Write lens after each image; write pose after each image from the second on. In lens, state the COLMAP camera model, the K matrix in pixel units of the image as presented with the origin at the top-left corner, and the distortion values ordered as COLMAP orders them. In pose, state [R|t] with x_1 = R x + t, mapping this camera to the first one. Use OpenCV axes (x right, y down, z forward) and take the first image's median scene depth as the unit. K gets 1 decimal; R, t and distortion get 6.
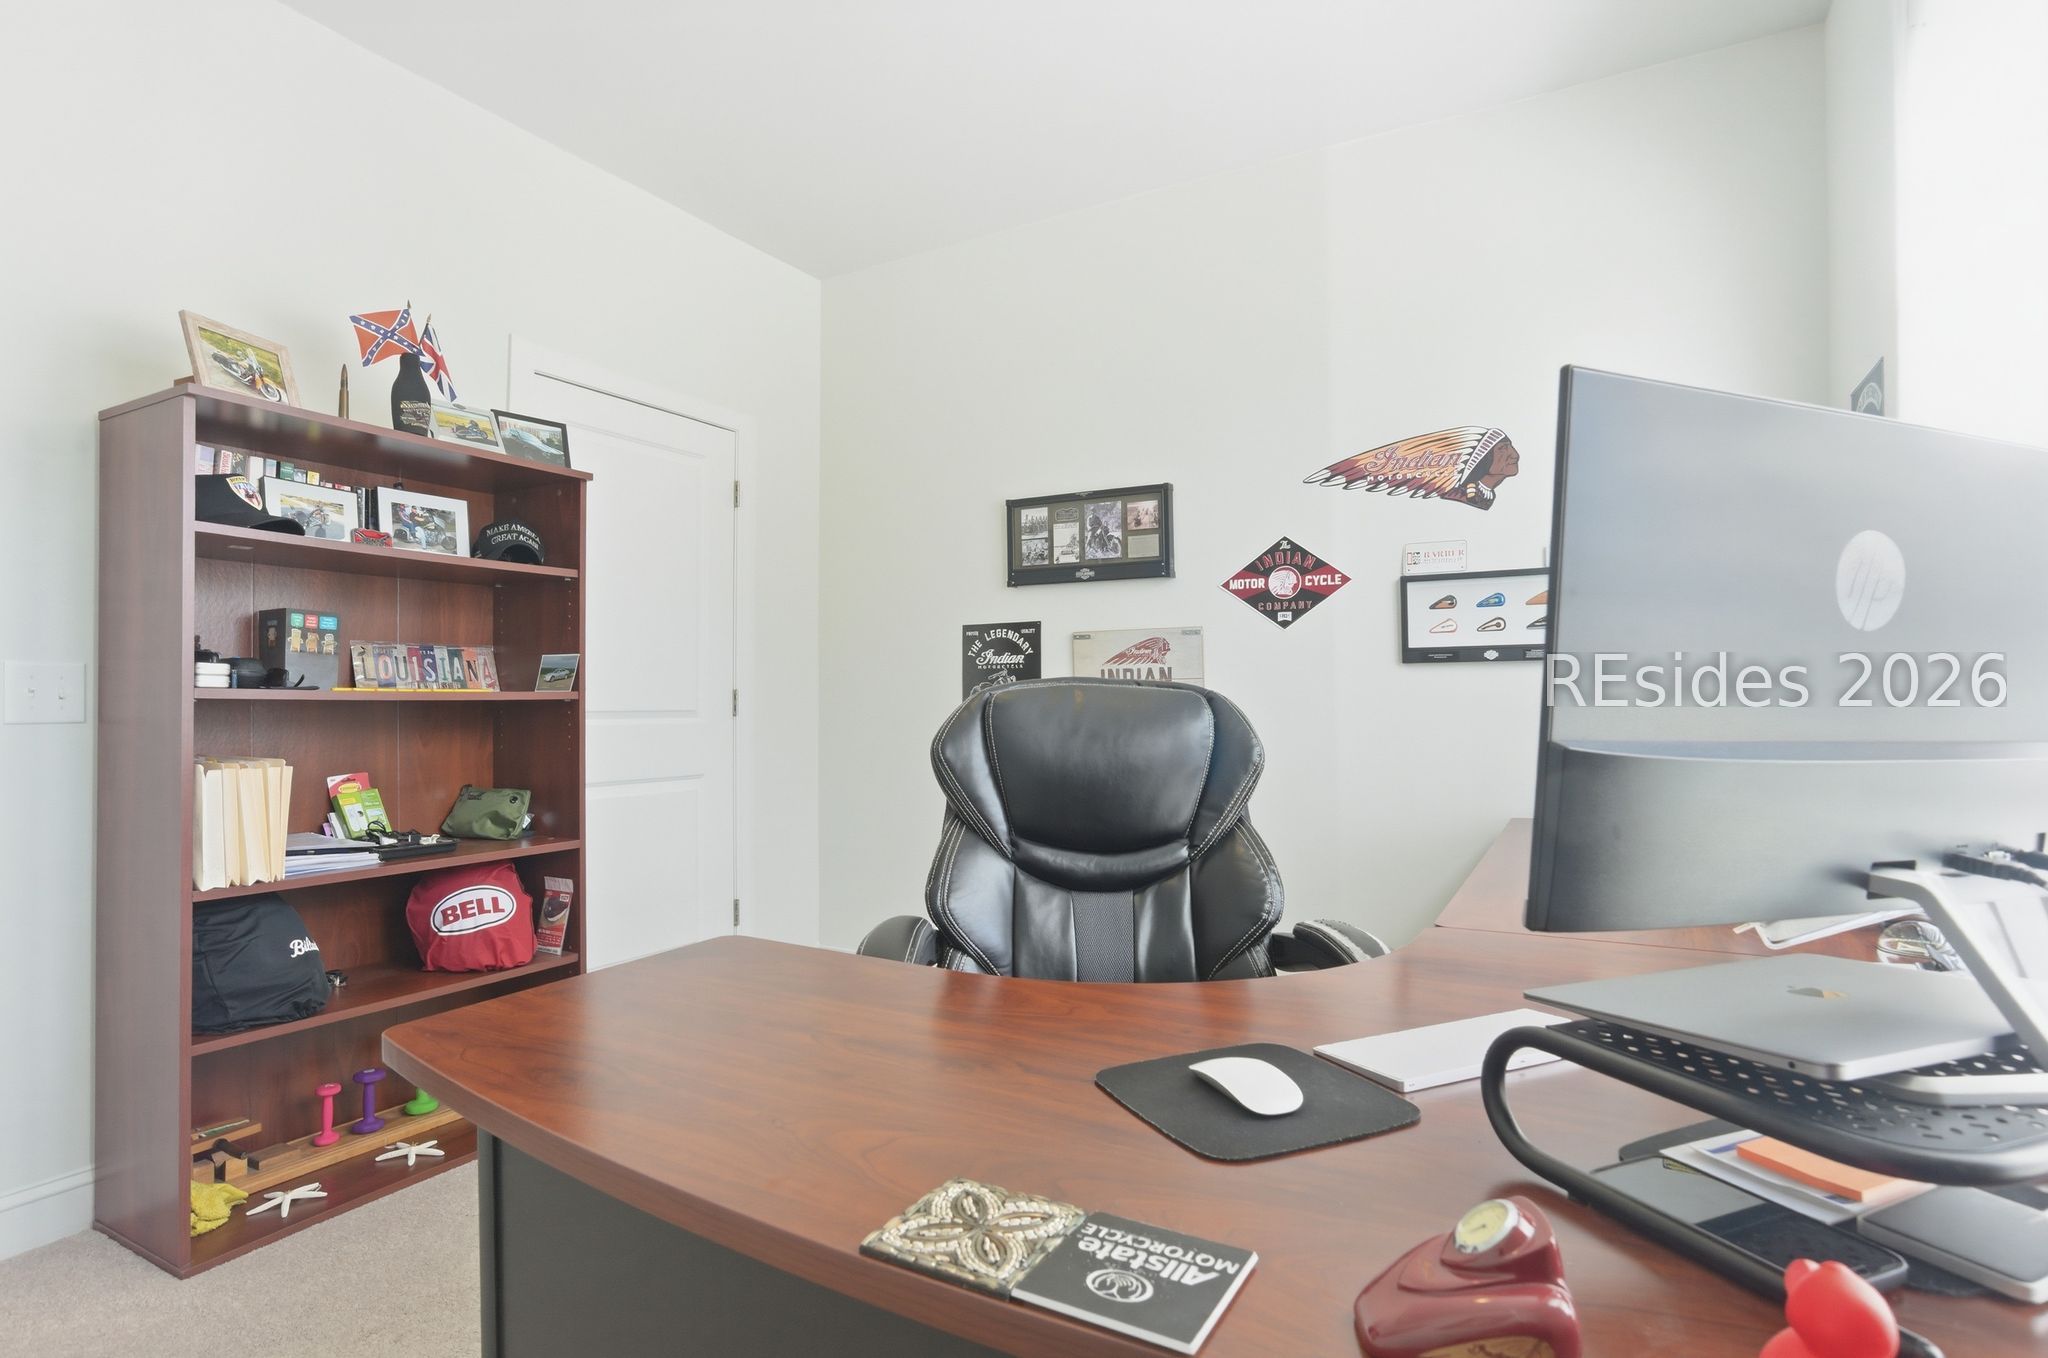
lens RADIAL K [[1013.5, 0, 1015.1], [0, 1013.5, 681.6], [0, 0, 1]] dist [-0.046616, 0.000593]
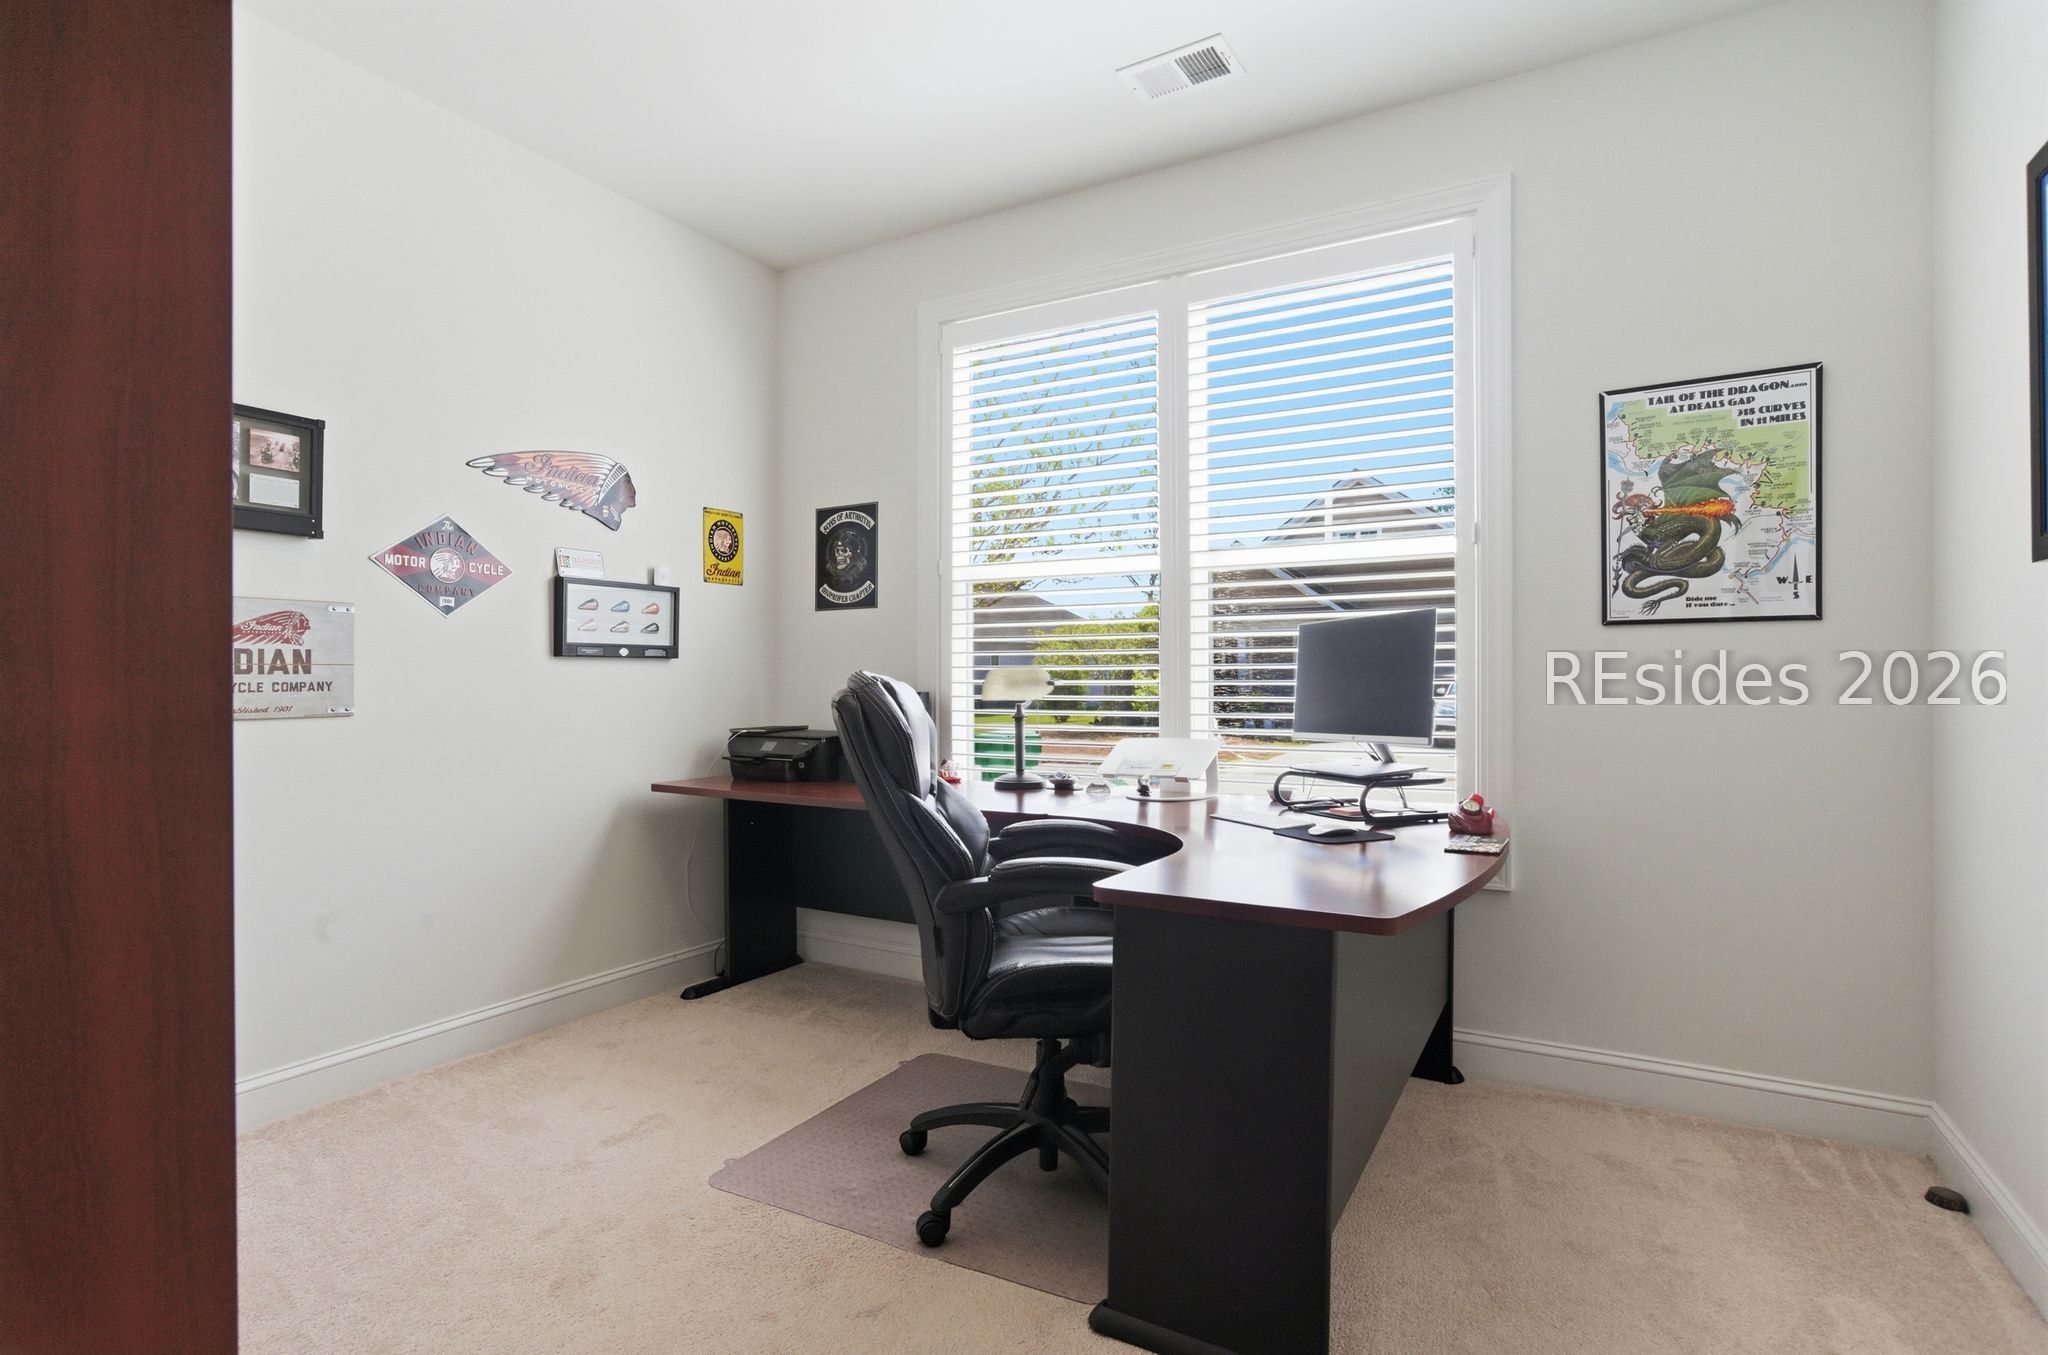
lens RADIAL K [[1013.5, 0, 1015.1], [0, 1013.5, 680.1], [0, 0, 1]] dist [-0.046616, 0.000593]
pose [[0.025251, 0.007215, 0.999655, -0.652344], [-0.014771, 0.999867, -0.006843, 0.007403], [-0.999572, -0.014593, 0.025354, 0.447347]]
